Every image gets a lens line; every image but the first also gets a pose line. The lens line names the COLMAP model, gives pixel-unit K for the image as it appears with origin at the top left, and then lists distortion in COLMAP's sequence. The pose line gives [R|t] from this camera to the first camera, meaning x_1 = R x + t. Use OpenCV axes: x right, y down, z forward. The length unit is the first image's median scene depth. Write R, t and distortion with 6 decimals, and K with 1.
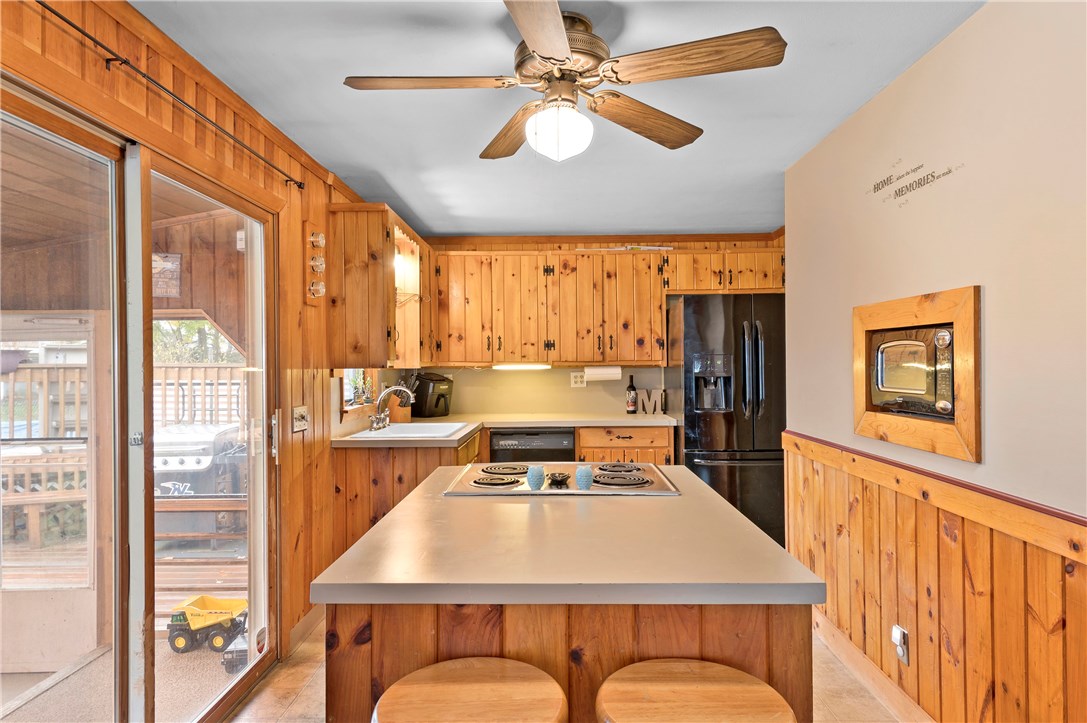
lens RADIAL K [[650.0, 0, 543.5], [0, 650.0, 361.5], [0, 0, 1]] dist [0.022444, 0.000170]
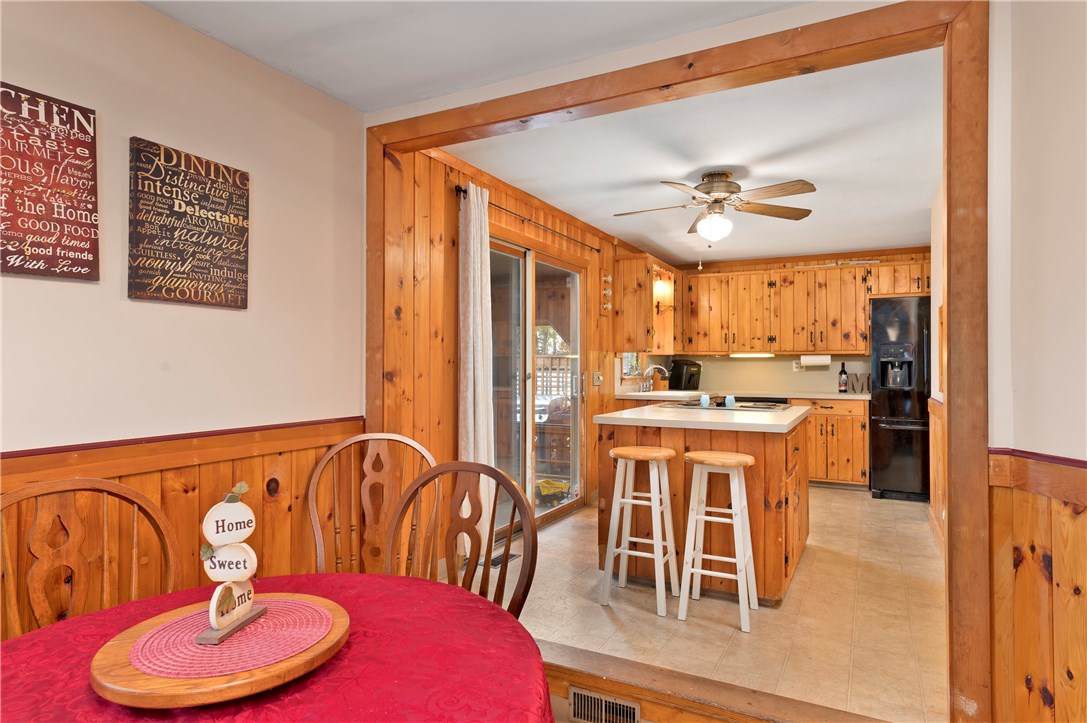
lens RADIAL K [[631.4, 0, 543.5], [0, 631.4, 361.5], [0, 0, 1]] dist [0.015179, 0.000715]
pose [[0.894973, 0.006422, -0.446074, 0.172550], [-0.008270, 0.999963, -0.002196, 0.028485], [0.446044, 0.005654, 0.894993, -0.399037]]
